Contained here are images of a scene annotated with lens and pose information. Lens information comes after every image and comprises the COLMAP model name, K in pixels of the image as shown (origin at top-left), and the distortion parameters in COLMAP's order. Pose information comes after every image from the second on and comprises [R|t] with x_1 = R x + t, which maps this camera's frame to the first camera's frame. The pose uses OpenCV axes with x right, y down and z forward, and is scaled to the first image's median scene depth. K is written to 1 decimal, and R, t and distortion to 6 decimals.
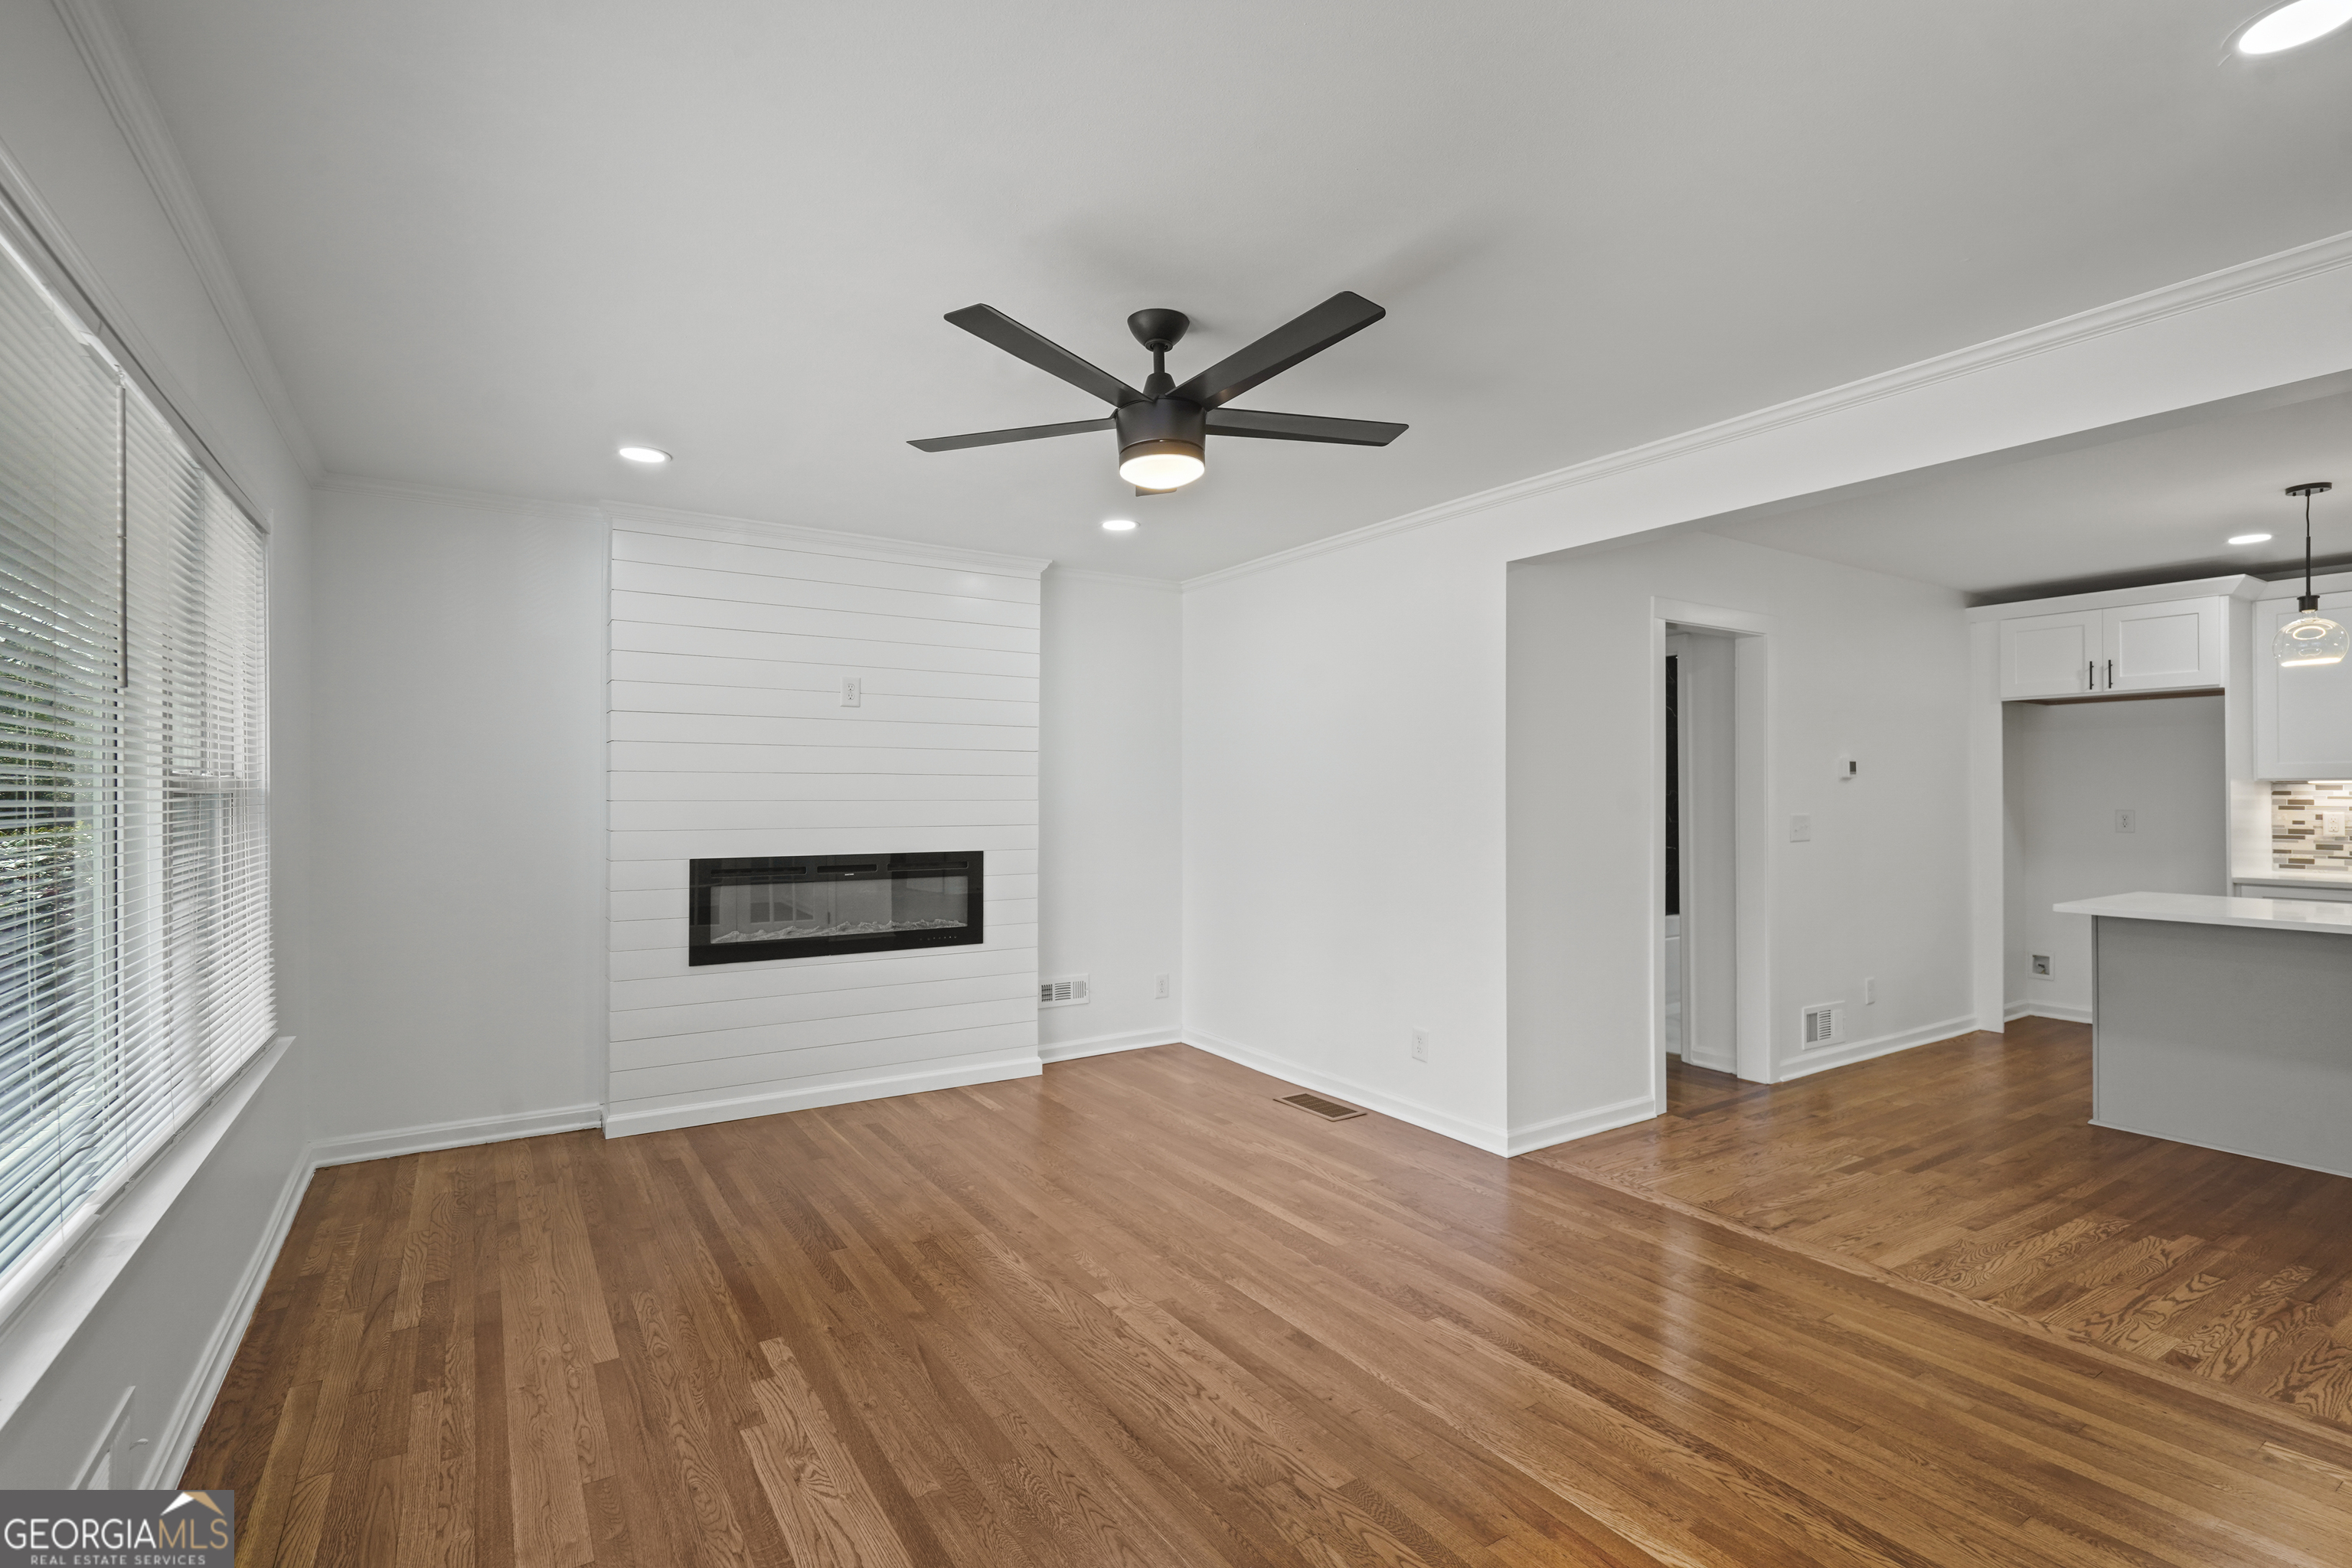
lens RADIAL K [[1082.8, 0, 1174.6], [0, 1082.8, 785.1], [0, 0, 1]] dist [-0.003778, 0.002533]
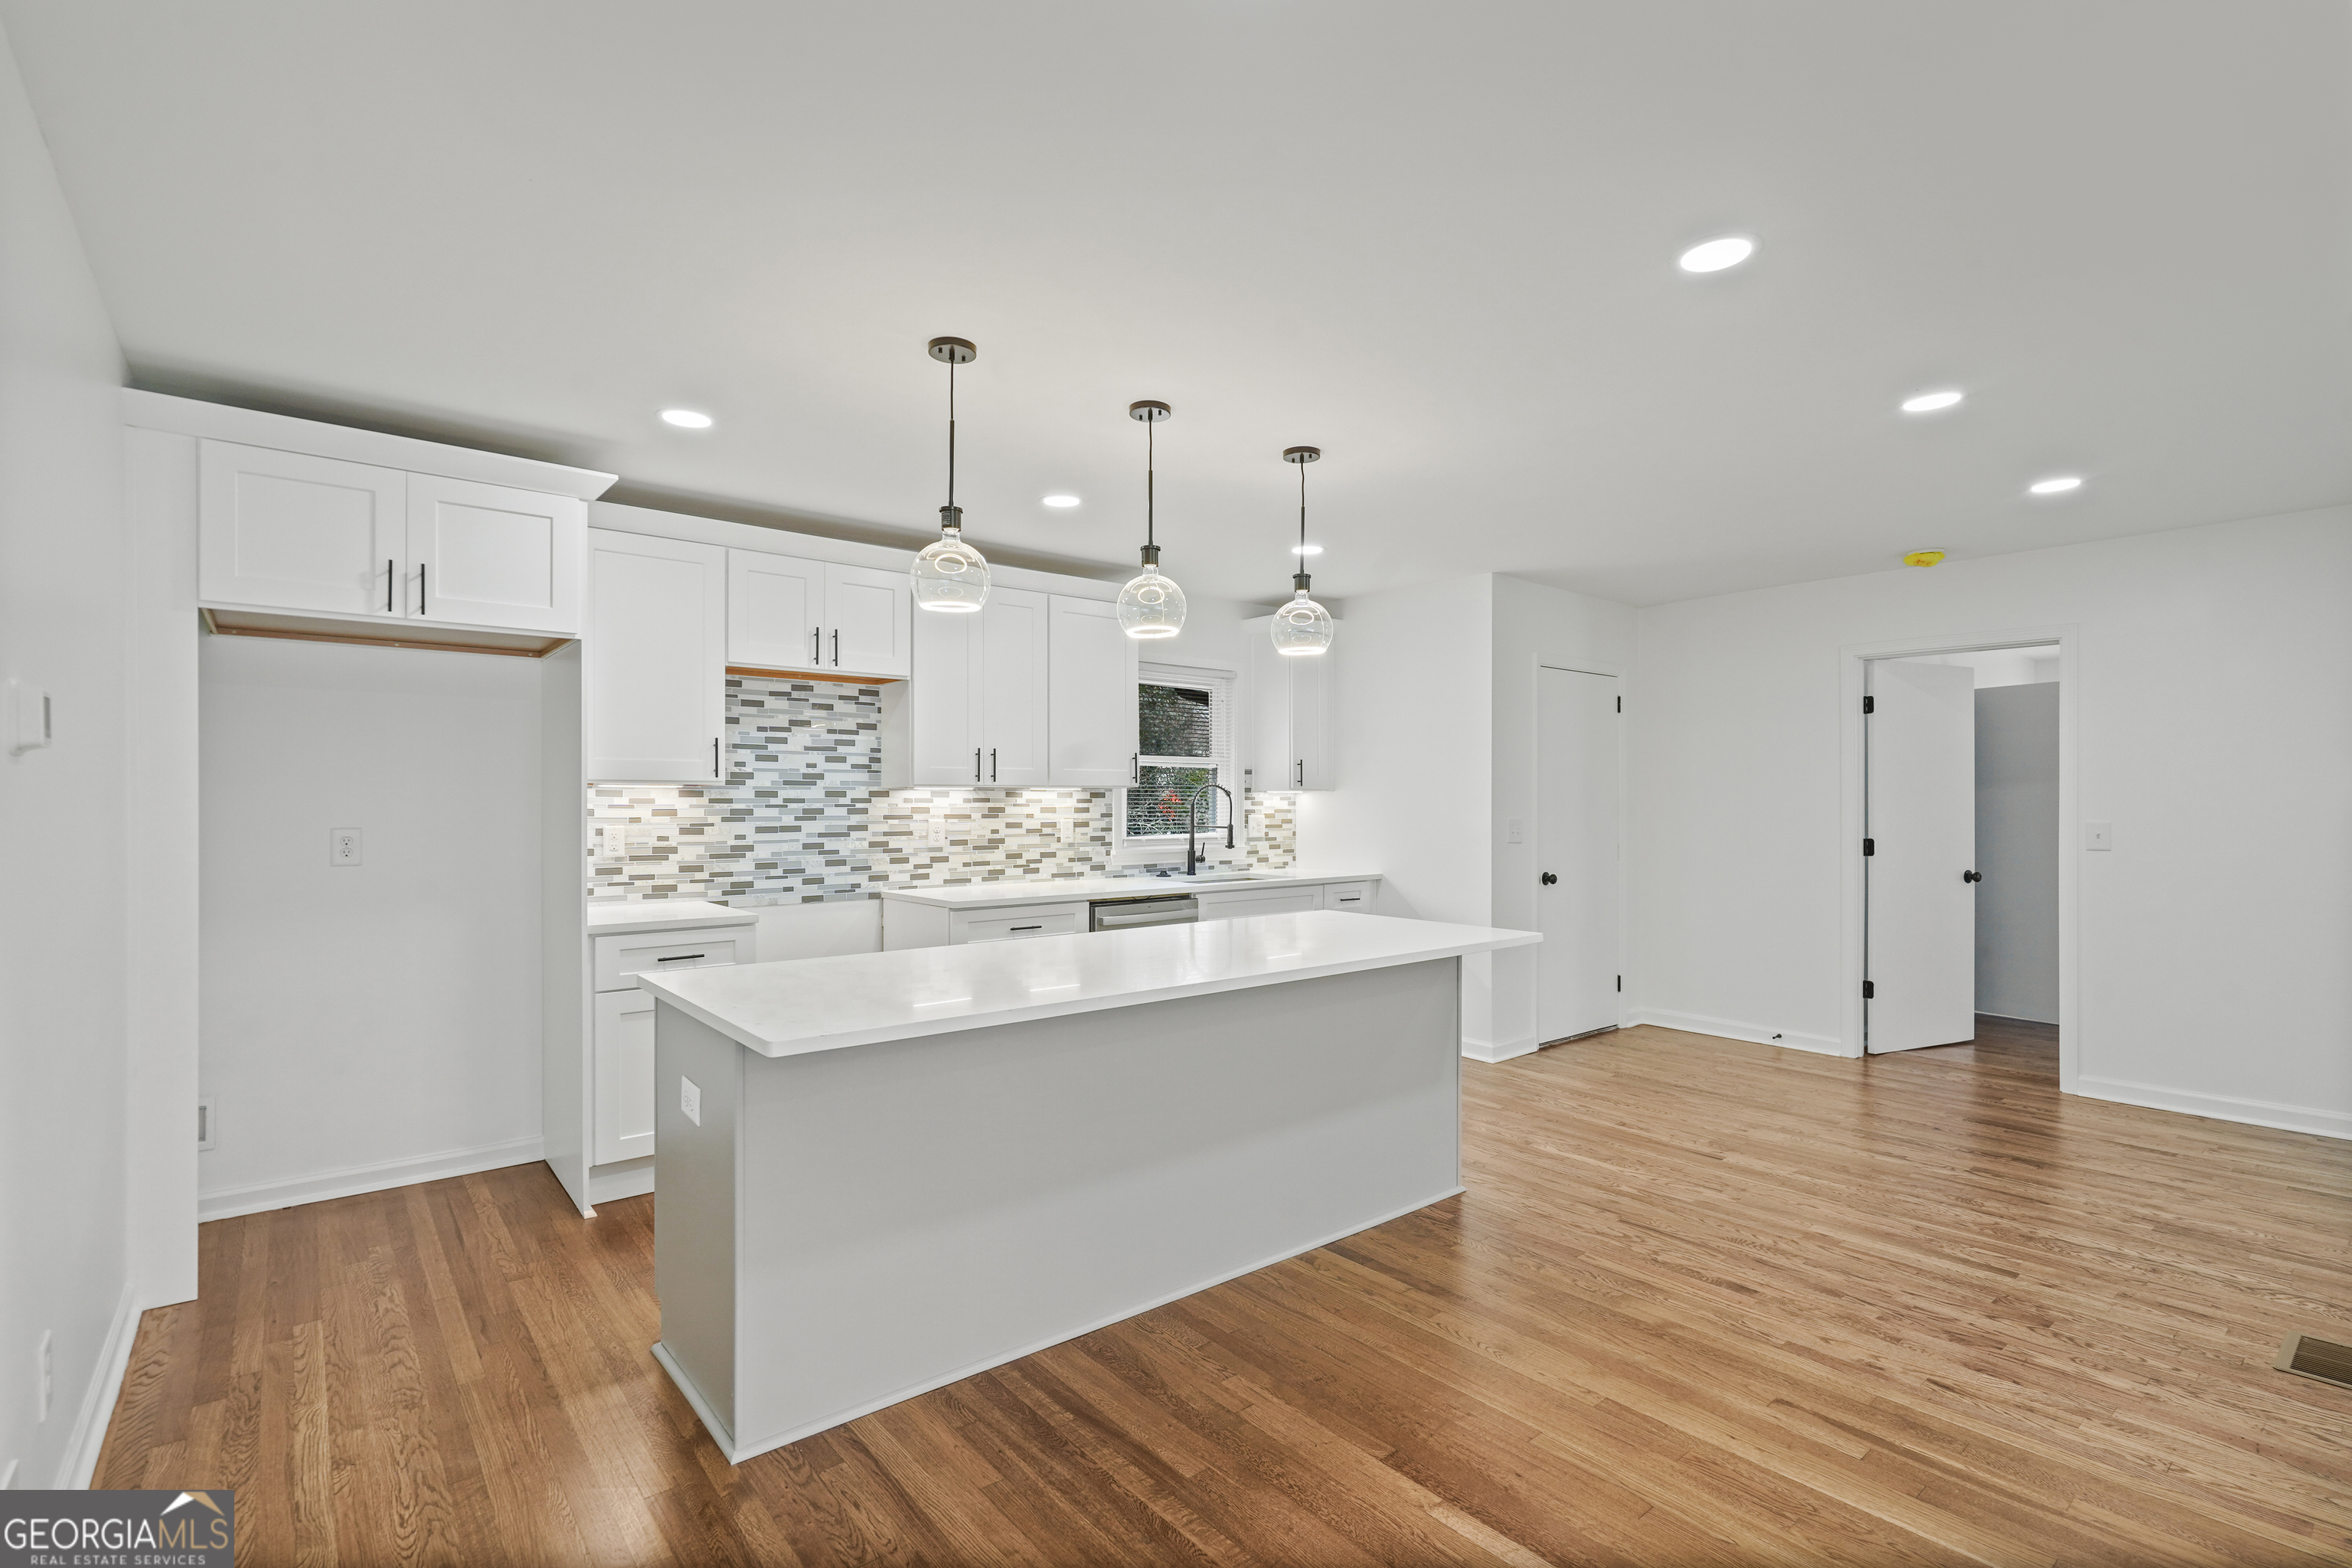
lens RADIAL K [[1082.8, 0, 1172.2], [0, 1082.8, 795.9], [0, 0, 1]] dist [-0.003778, 0.002533]
pose [[-0.115881, 0.007377, 0.993236, 0.350582], [-0.007363, 0.999939, -0.008285, 0.010209], [-0.993236, -0.008273, -0.115820, 0.916966]]
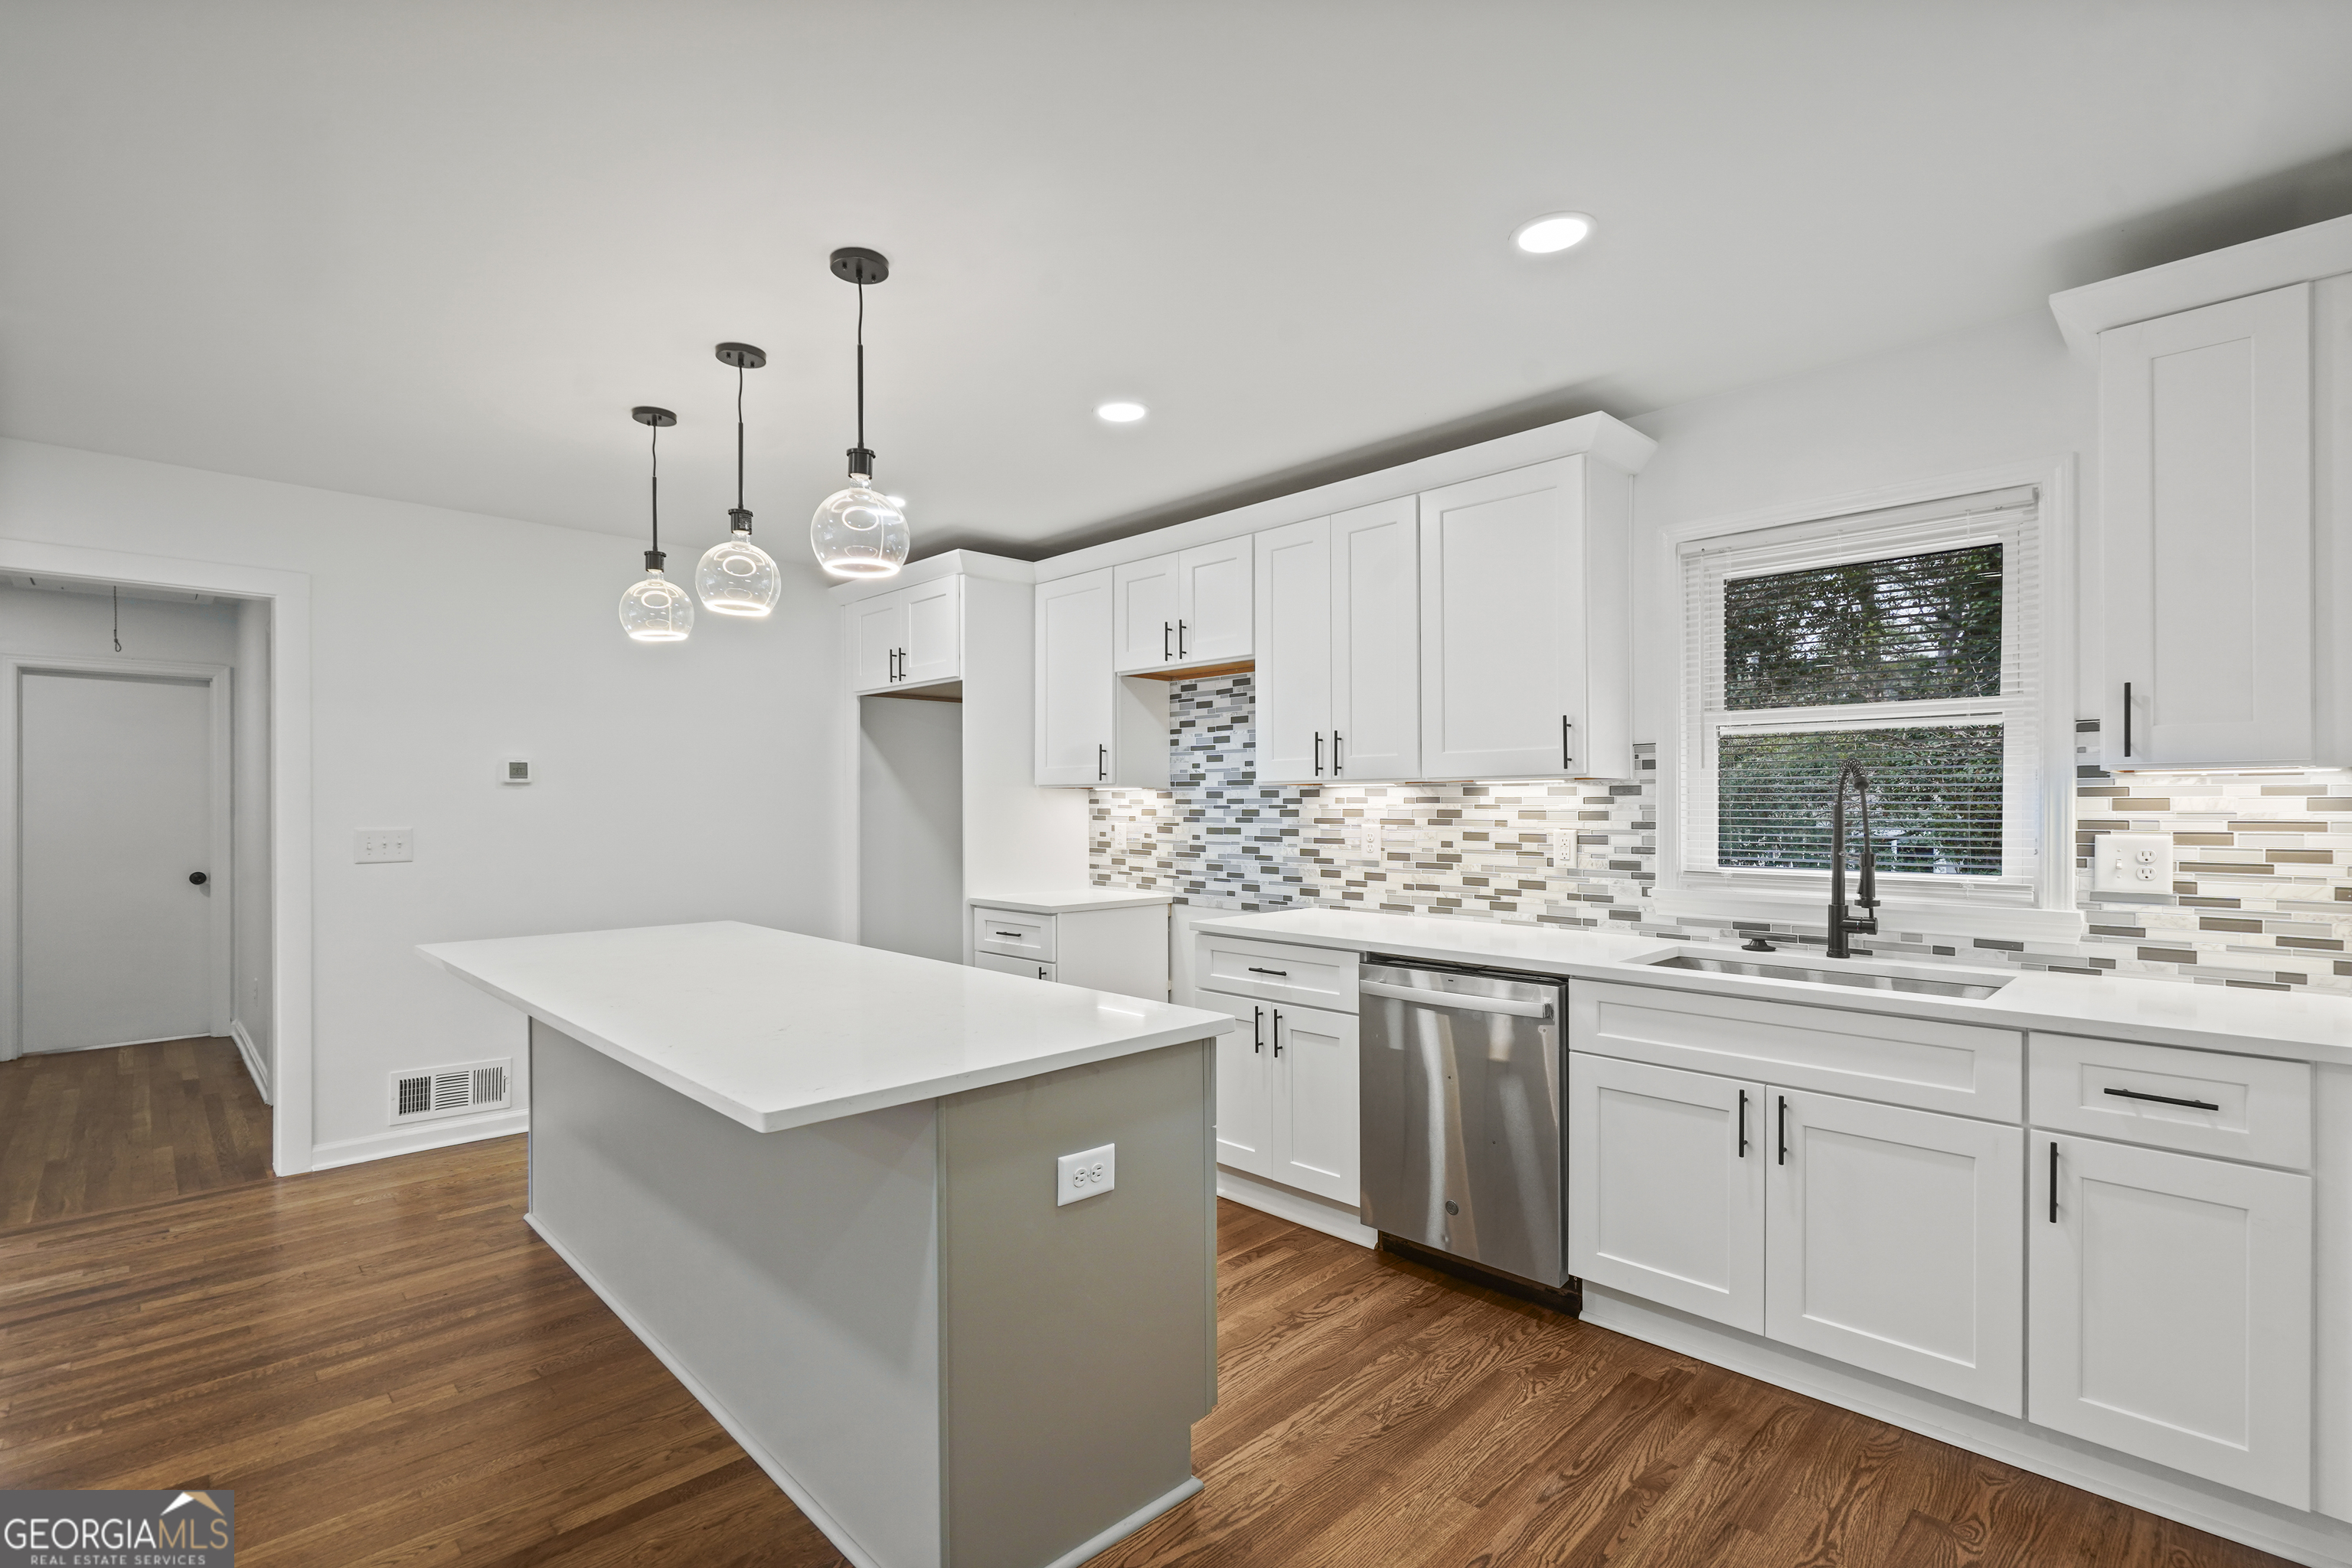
lens RADIAL K [[1082.8, 0, 1165.3], [0, 1082.8, 806.9], [0, 0, 1]] dist [-0.003778, 0.002533]
pose [[0.981420, -0.001754, 0.191863, 1.230782], [-0.000482, 0.999933, 0.011607, 0.001900], [-0.191870, -0.011484, 0.981353, 0.144852]]
